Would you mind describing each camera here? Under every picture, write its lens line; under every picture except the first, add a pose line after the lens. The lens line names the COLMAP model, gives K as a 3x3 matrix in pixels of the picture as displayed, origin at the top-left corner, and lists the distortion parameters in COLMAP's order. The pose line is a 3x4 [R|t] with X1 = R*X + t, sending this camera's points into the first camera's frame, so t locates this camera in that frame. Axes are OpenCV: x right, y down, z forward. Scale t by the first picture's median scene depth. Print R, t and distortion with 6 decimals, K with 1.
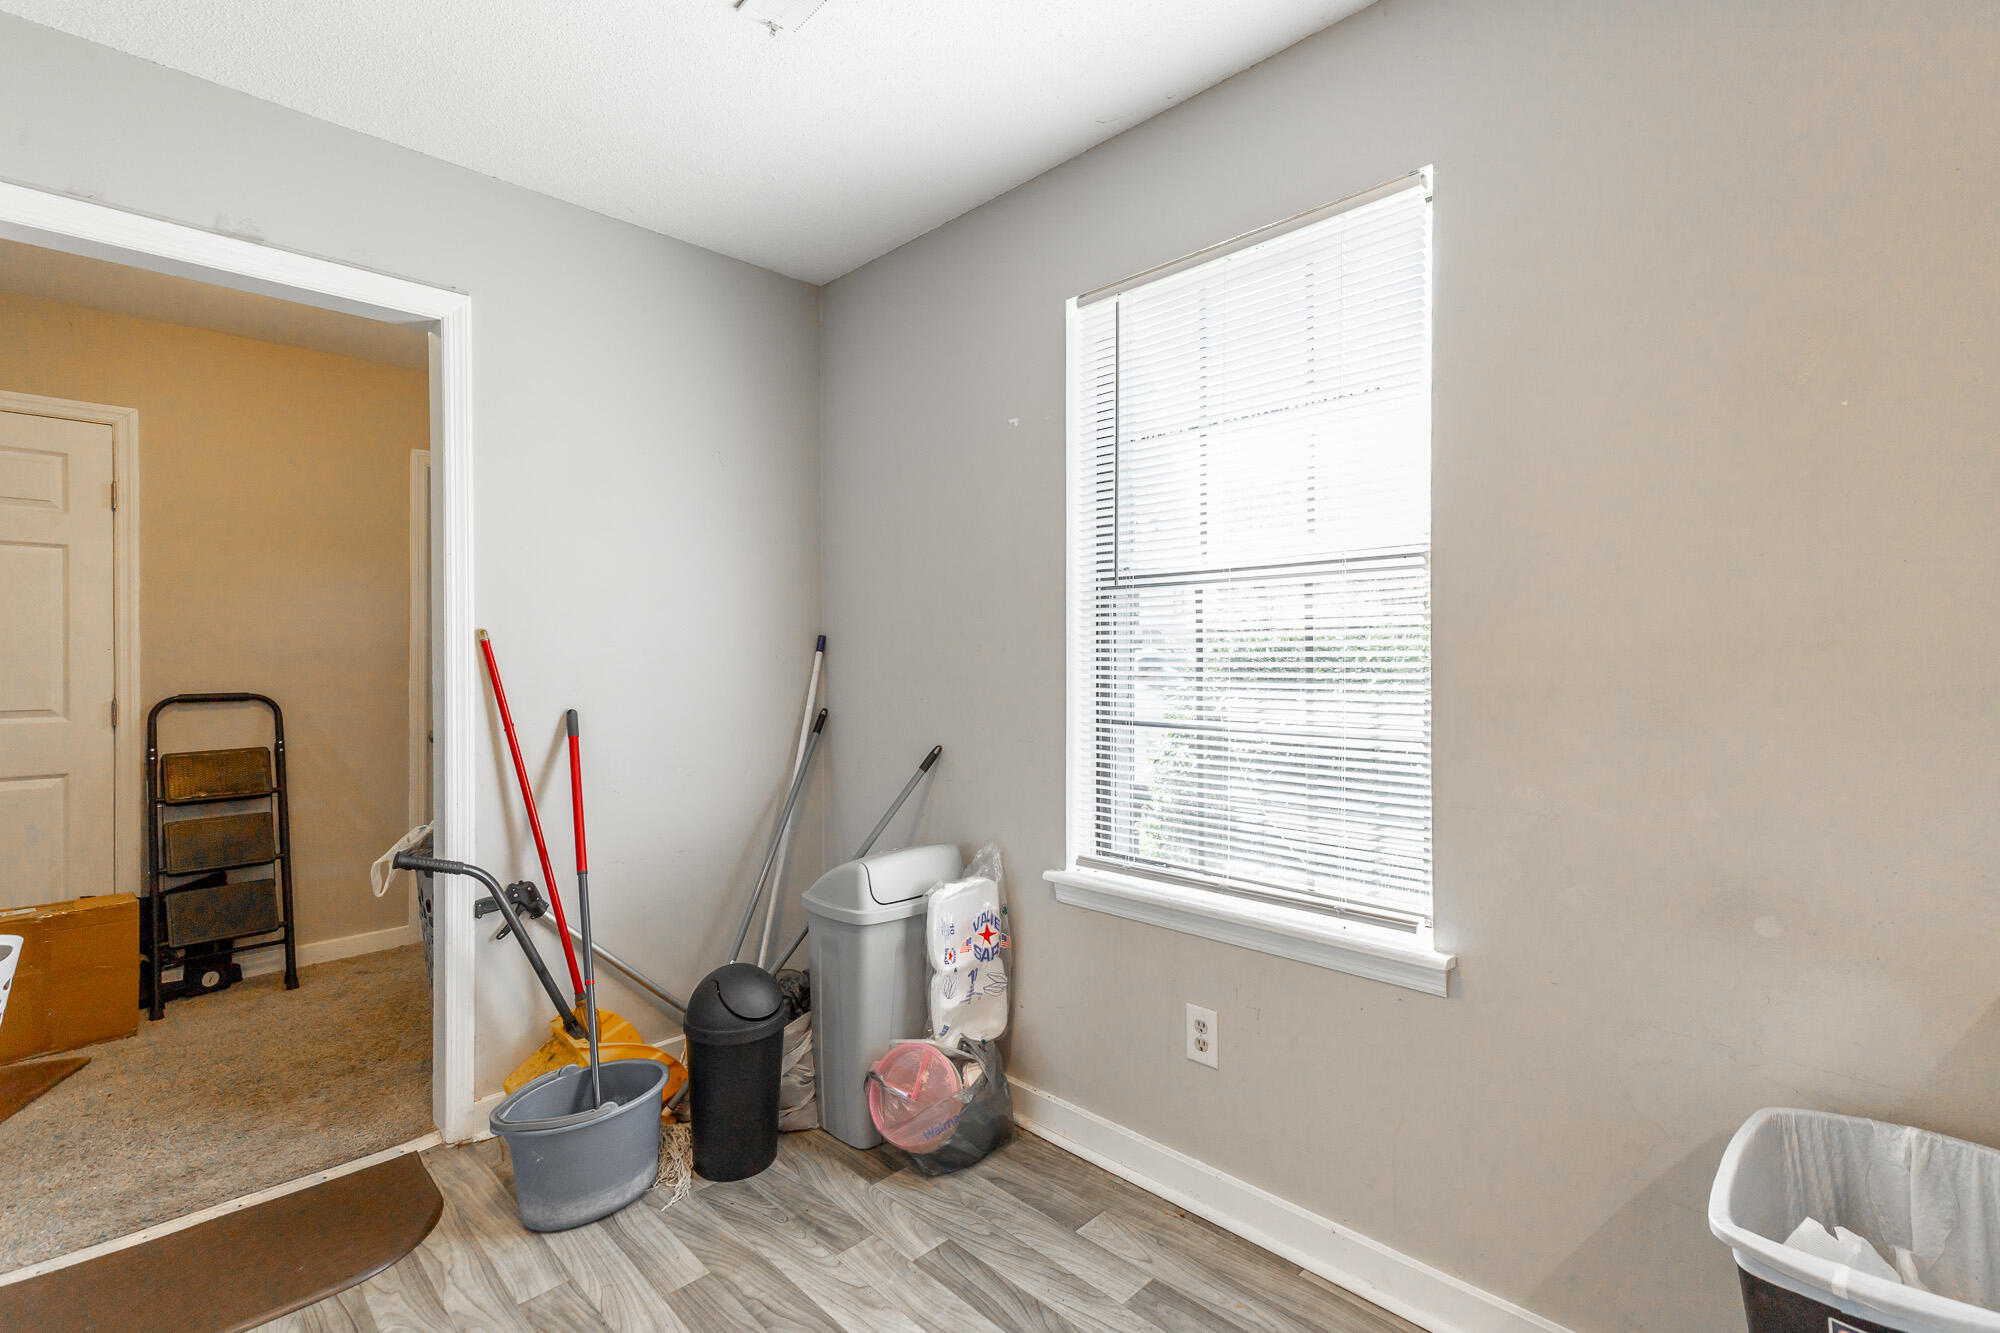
lens RADIAL K [[915.6, 0, 1002.0], [0, 915.6, 657.9], [0, 0, 1]] dist [0.010477, -0.001689]
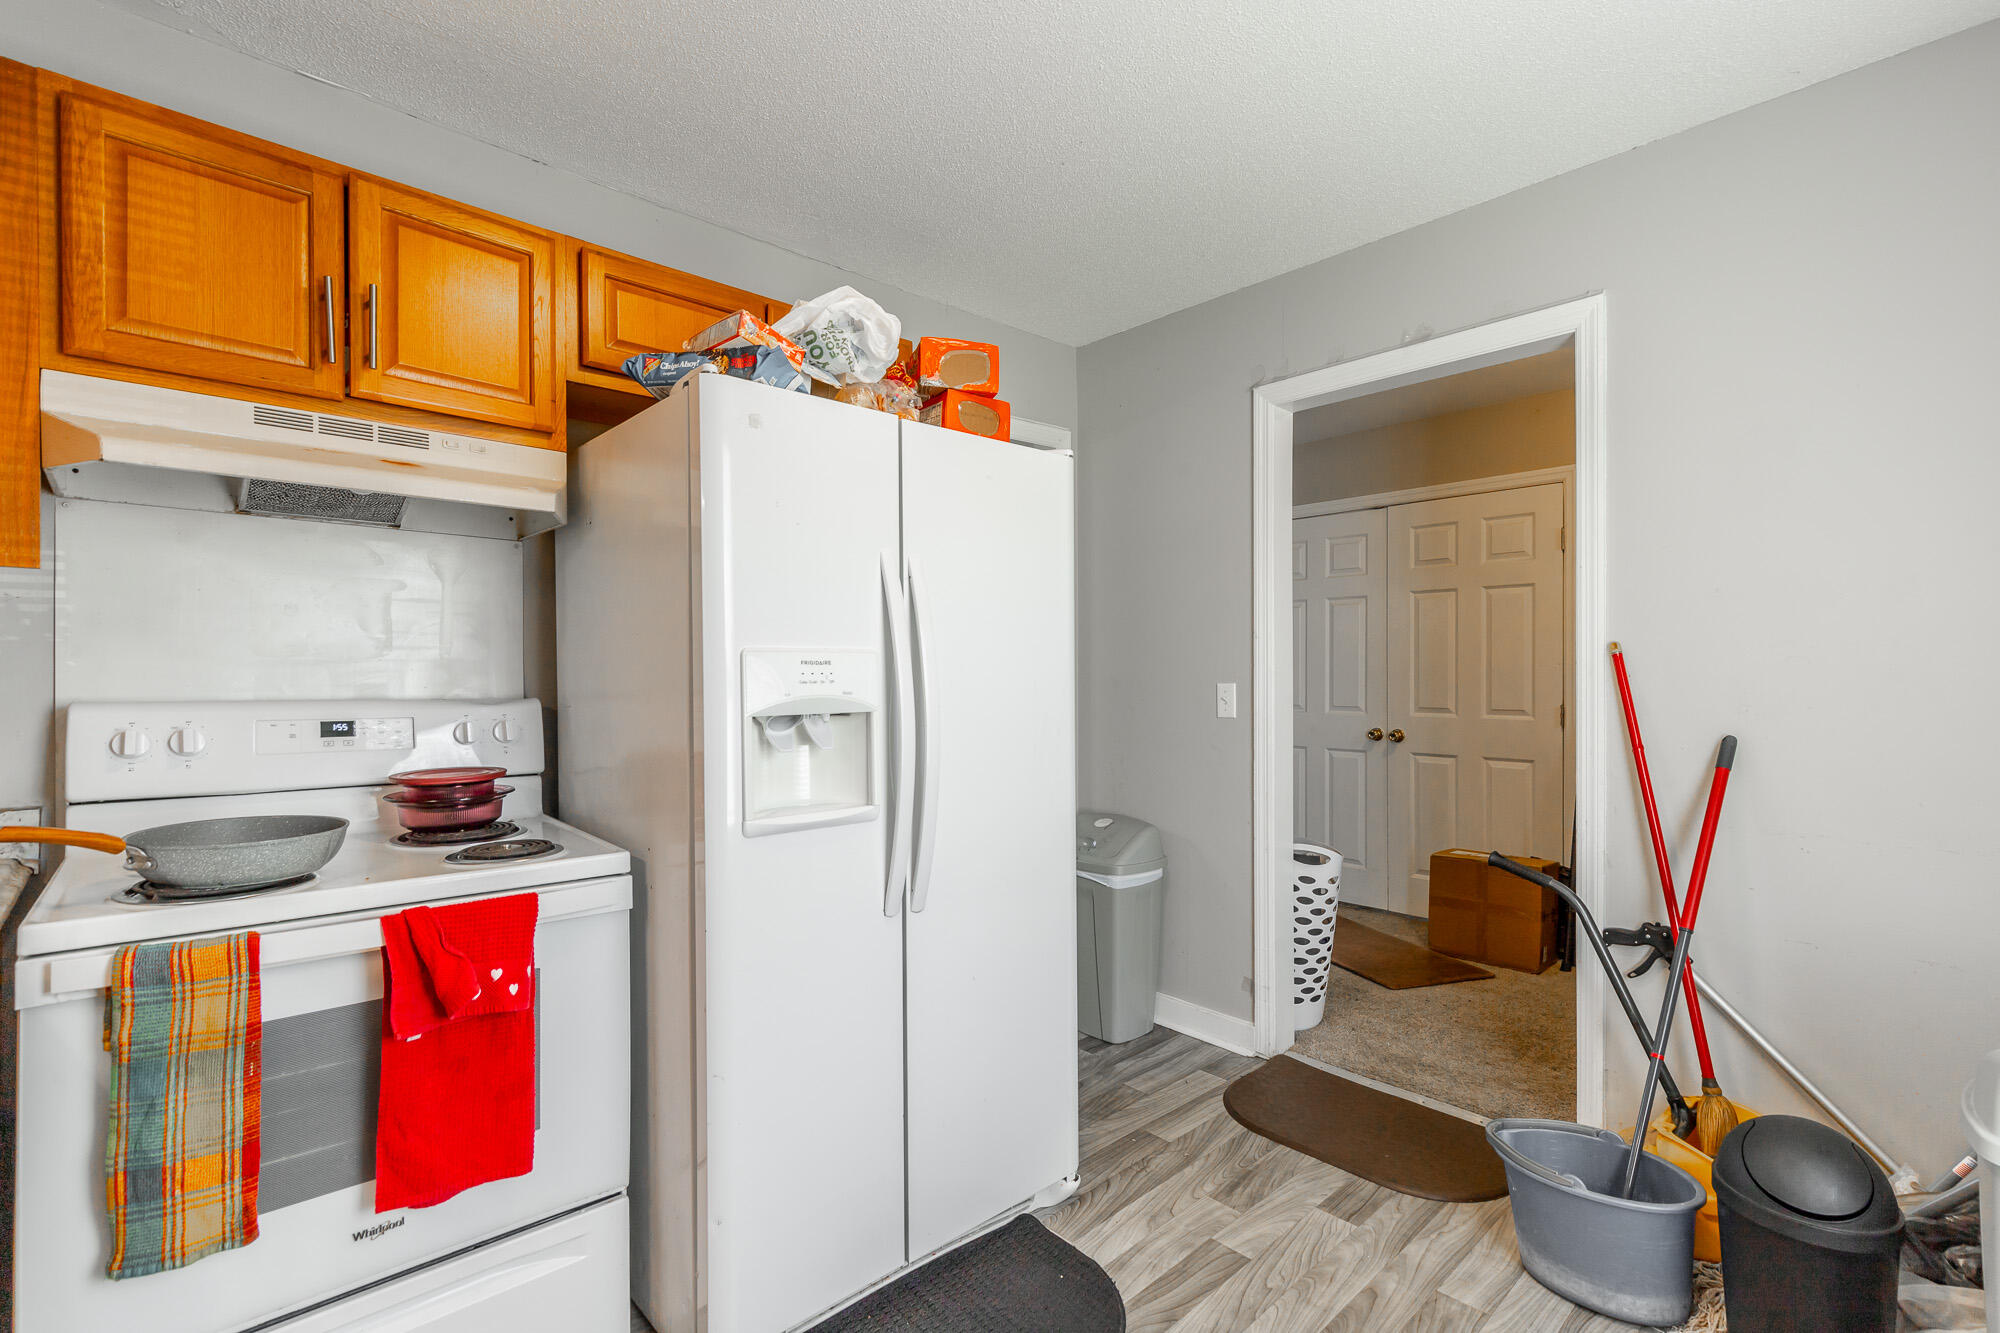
lens RADIAL K [[907.6, 0, 999.2], [0, 907.6, 680.2], [0, 0, 1]] dist [0.009290, -0.000723]
pose [[-0.034245, 0.010853, -0.999355, 0.442820], [0.003564, 0.999936, 0.010737, -0.005068], [0.999407, -0.003194, -0.034282, 0.457082]]
